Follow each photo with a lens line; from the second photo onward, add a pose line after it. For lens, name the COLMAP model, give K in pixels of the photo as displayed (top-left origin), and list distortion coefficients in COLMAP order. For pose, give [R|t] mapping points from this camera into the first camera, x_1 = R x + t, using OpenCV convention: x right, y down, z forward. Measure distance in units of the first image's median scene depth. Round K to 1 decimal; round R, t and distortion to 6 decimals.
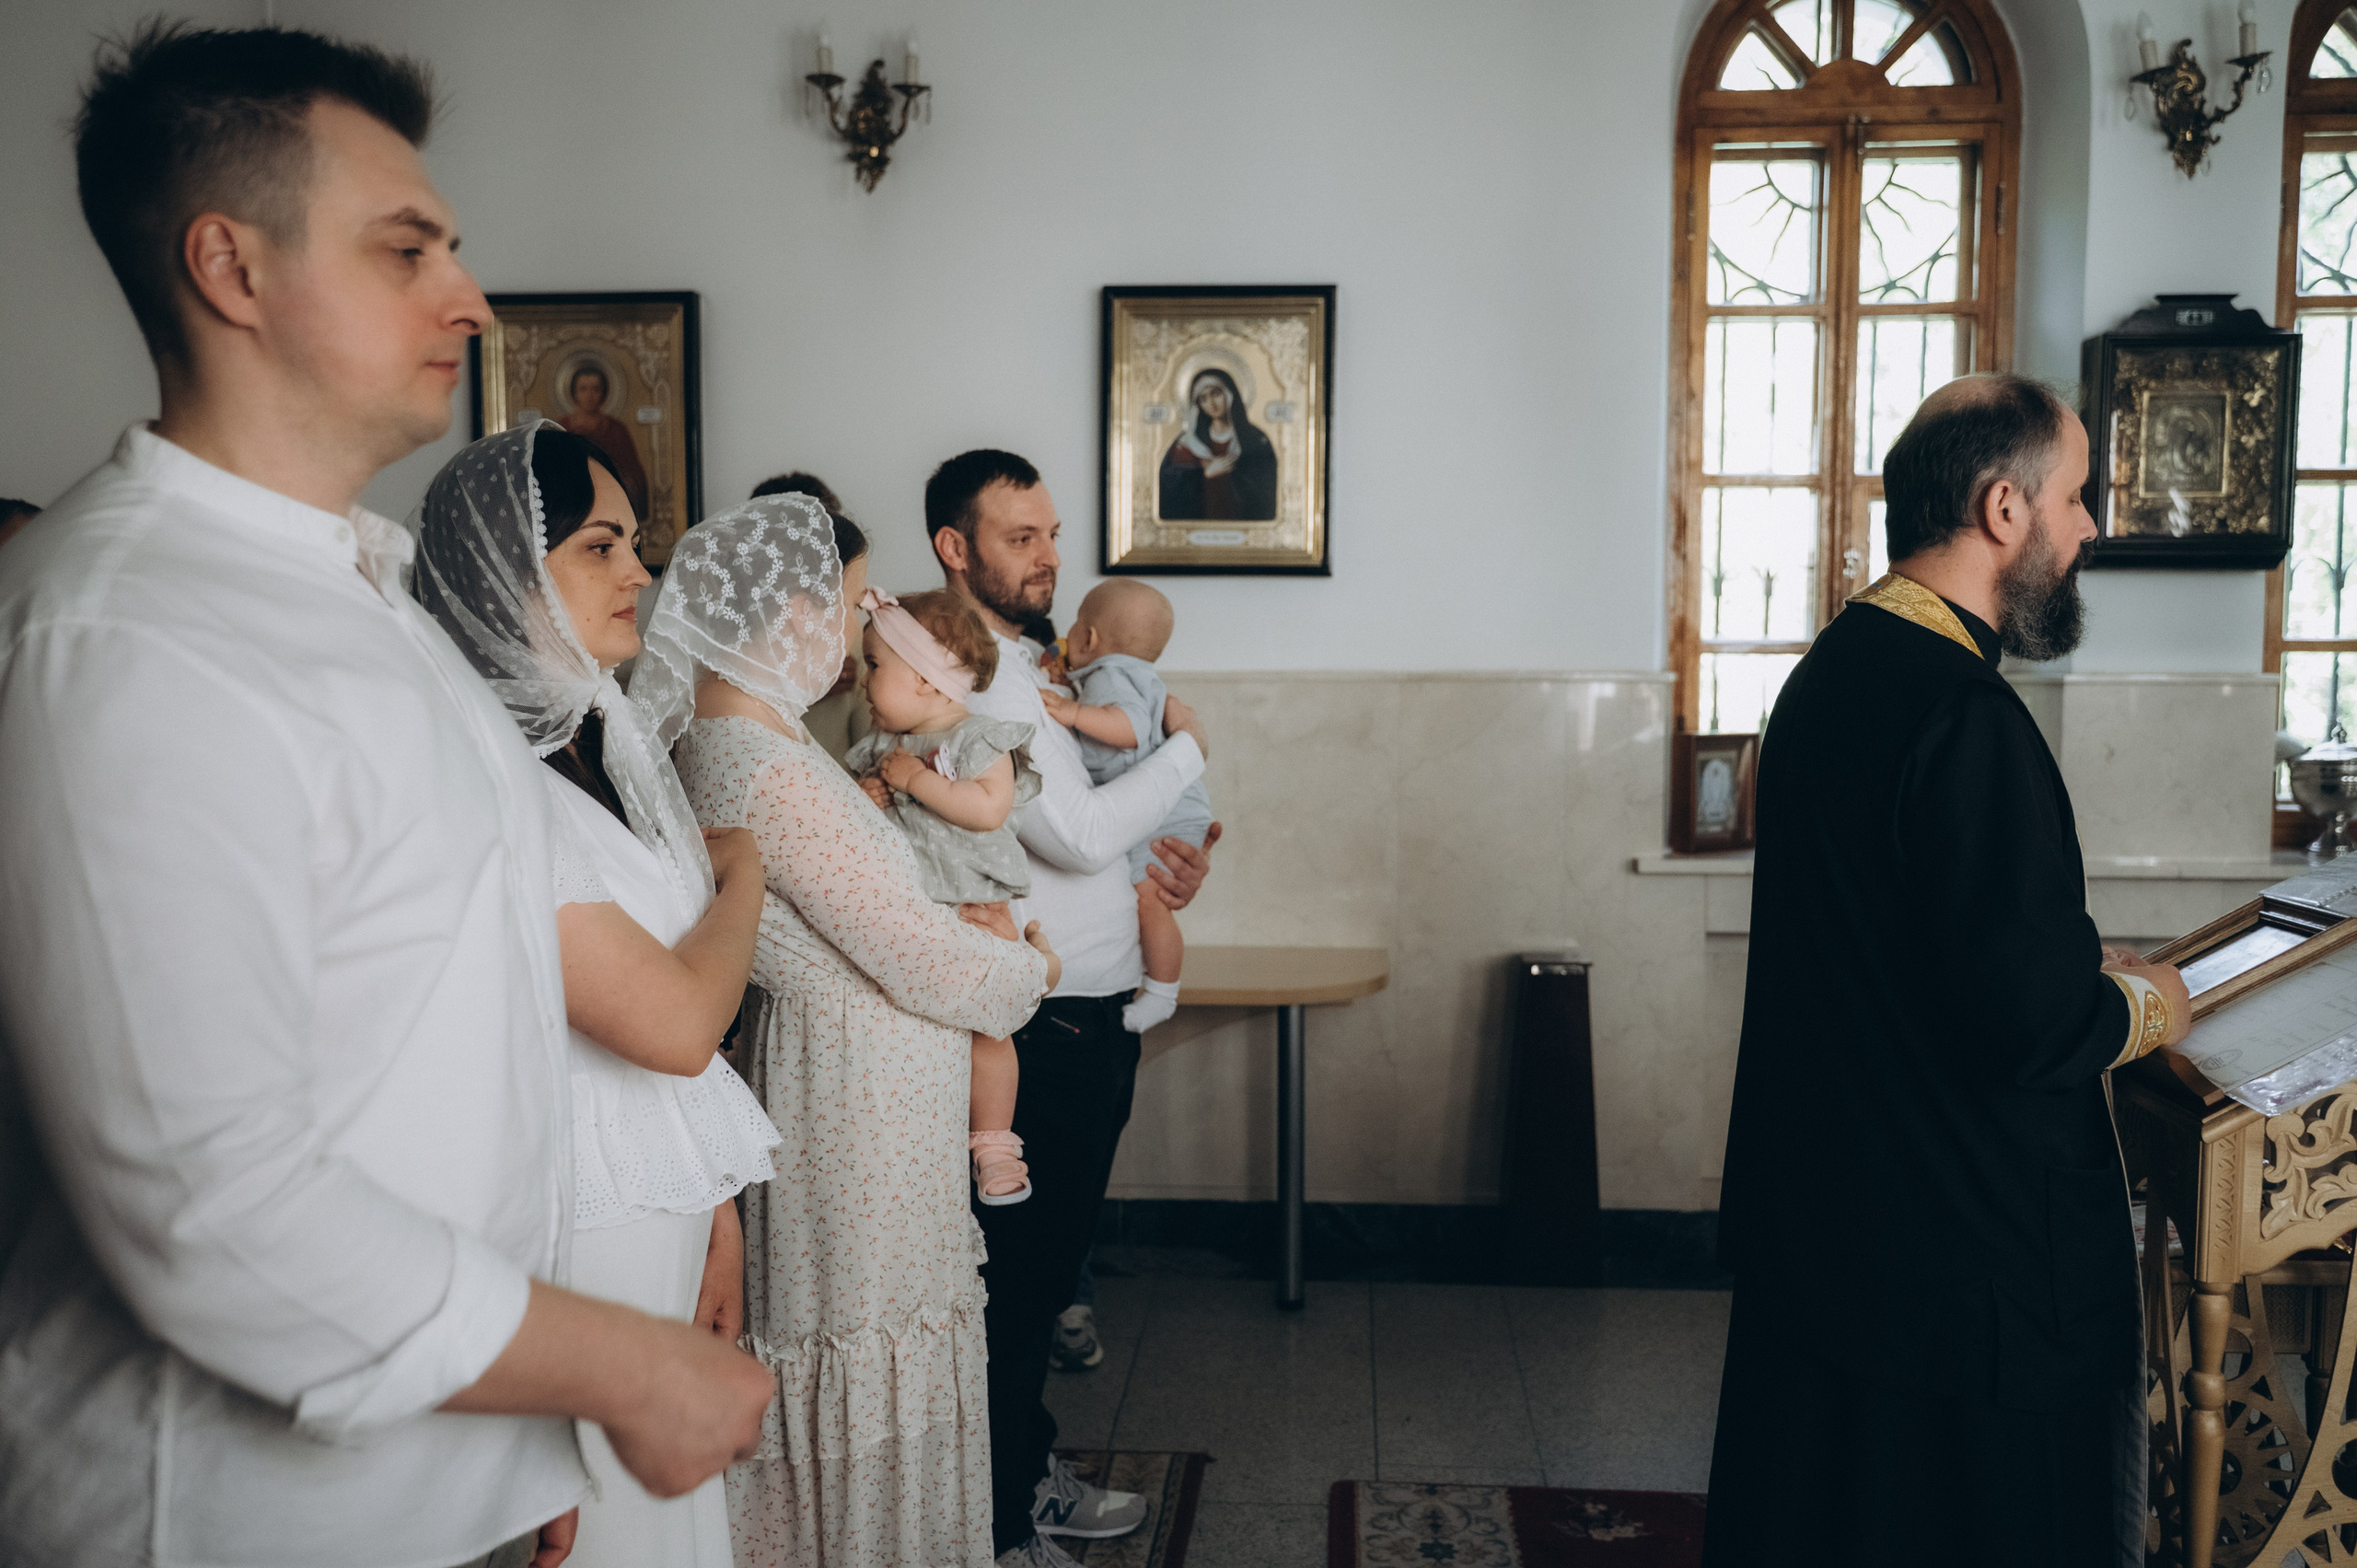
lens RADIAL K [[2052.2, 0, 1109.4], [0, 2052.2, 845.5], [0, 0, 1]] dist [0.005580, 0.009311]
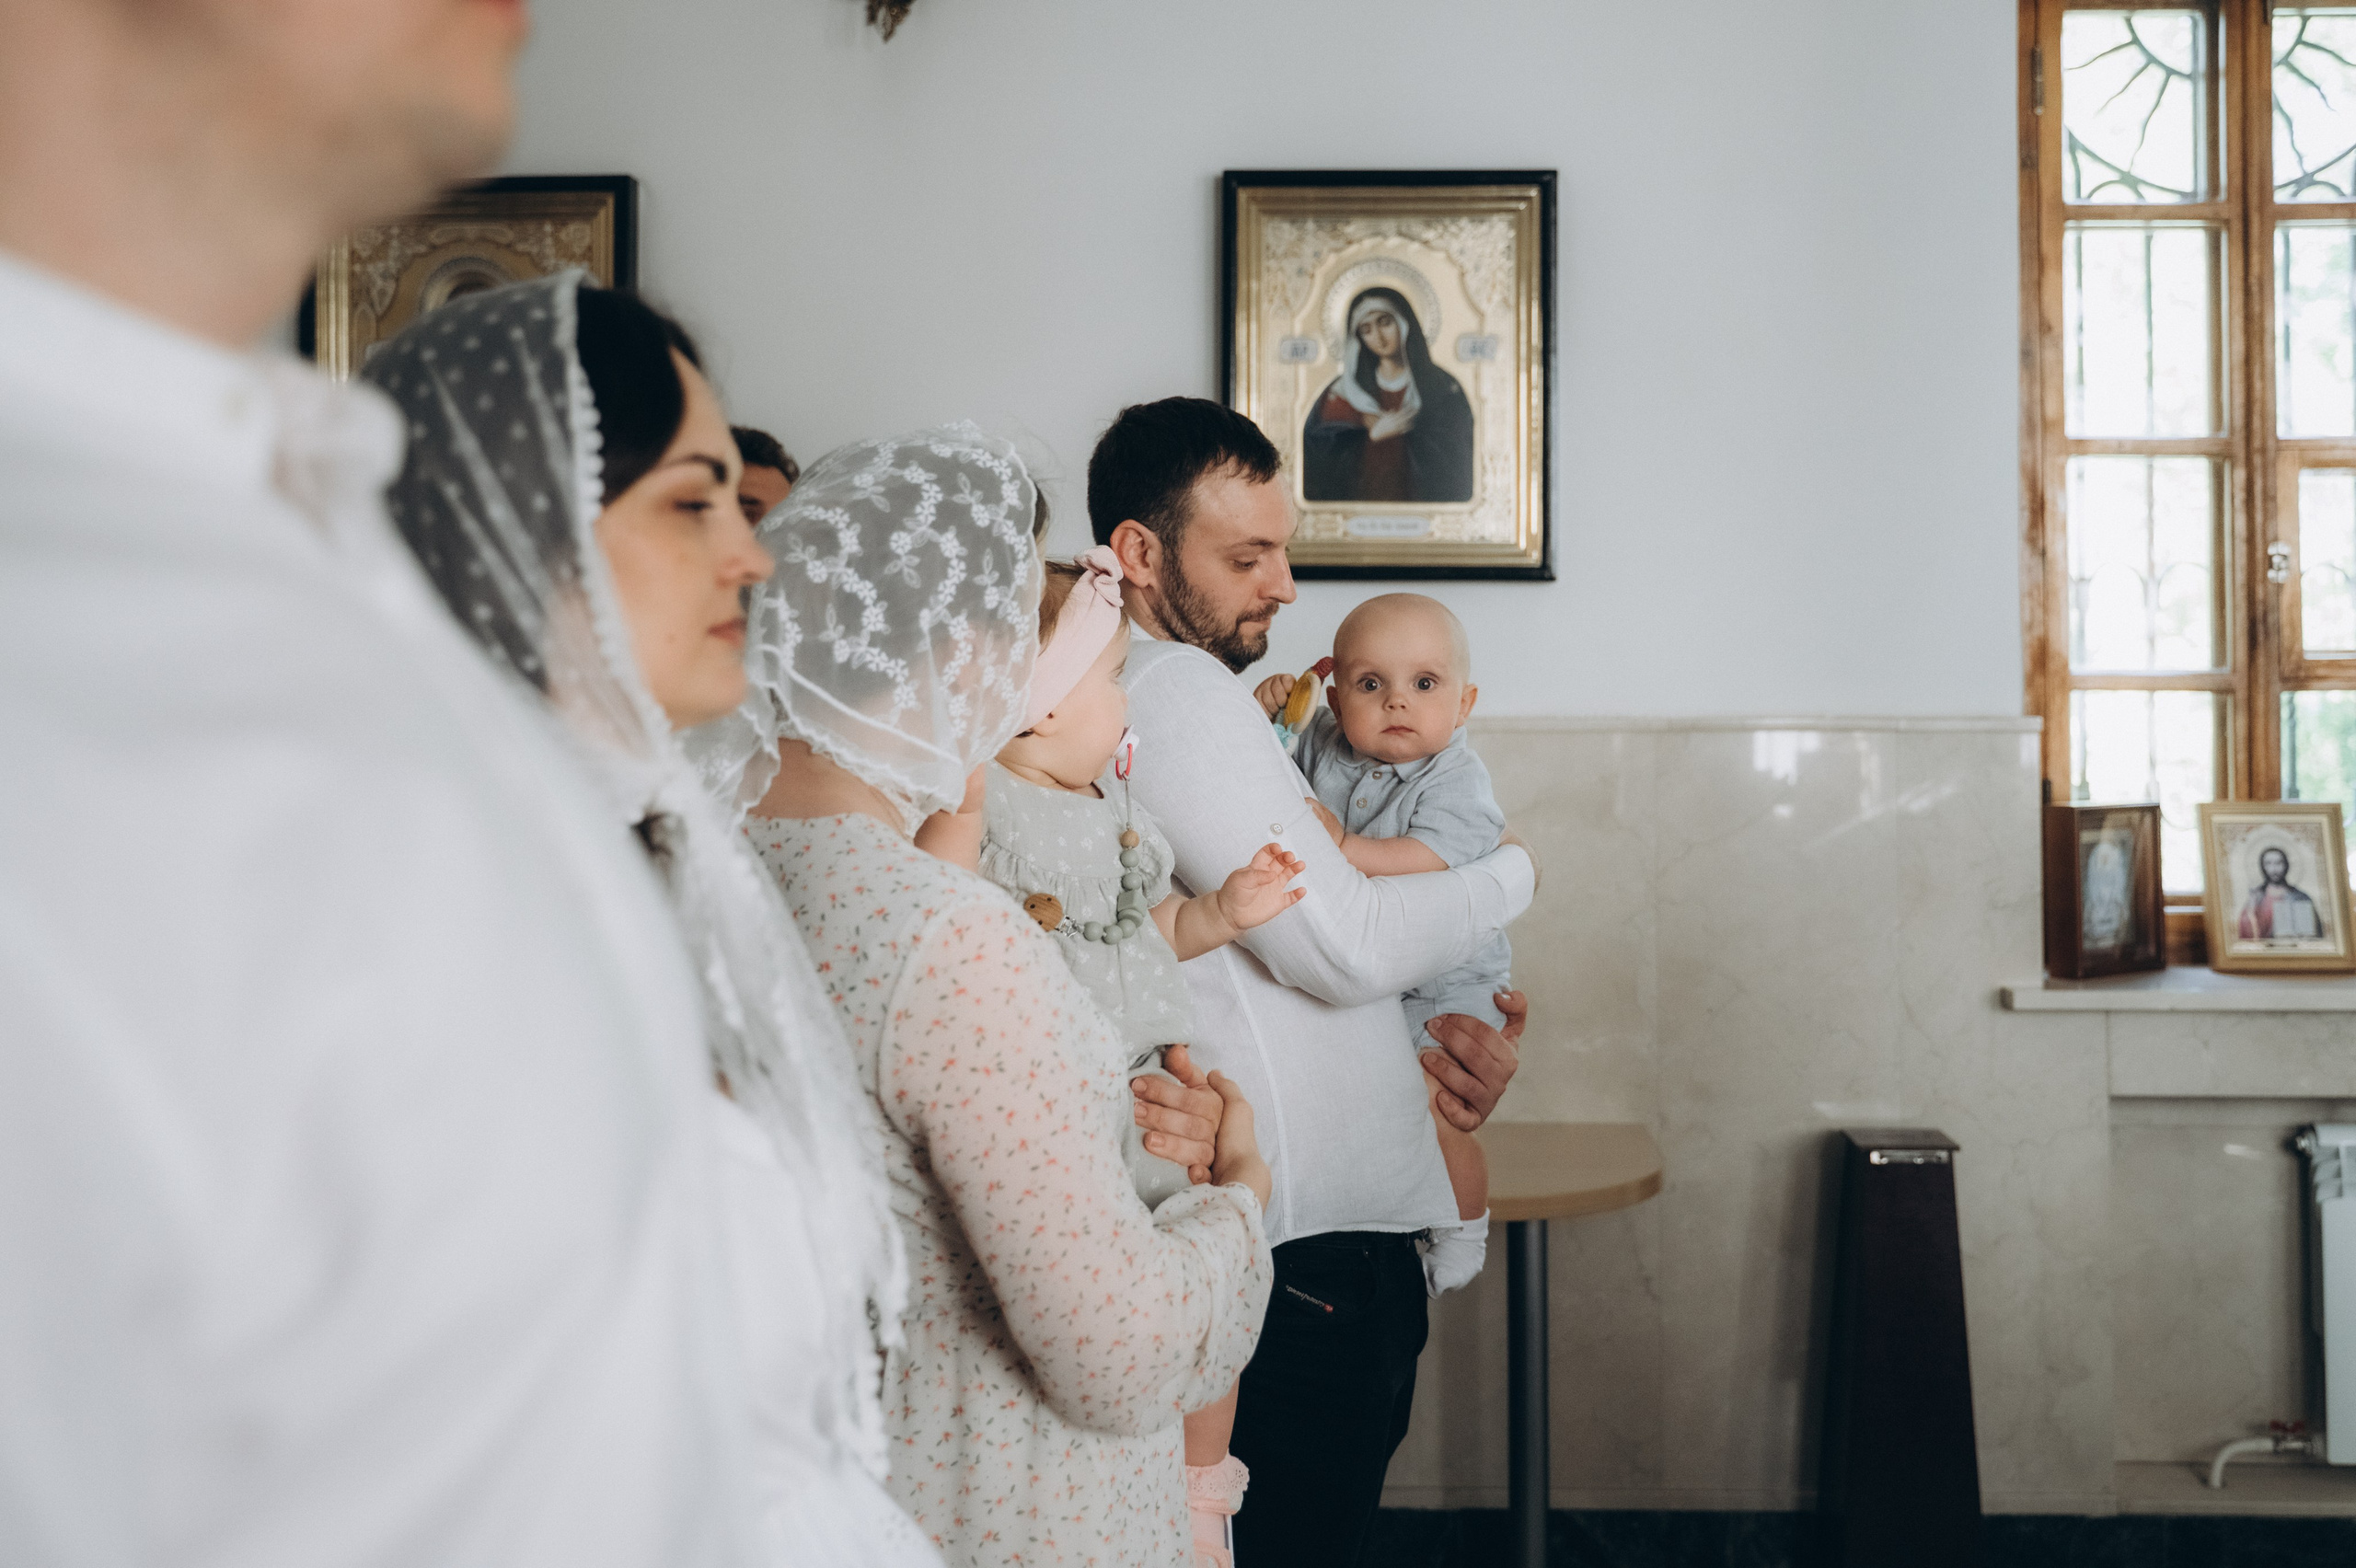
lens RADIAL K [[2579.0, 0, 1175.0], [0, 2579.0, 626.0], [0, 0, 1]] dist [0.011761, 0.027963]
pose [[0.998585, -0.002855, 0.053103, -0.066050], [0.009054, 0.993106, -0.116872, -0.015447], [-0.052404, 0.117188, 0.991726, 0.144889]]
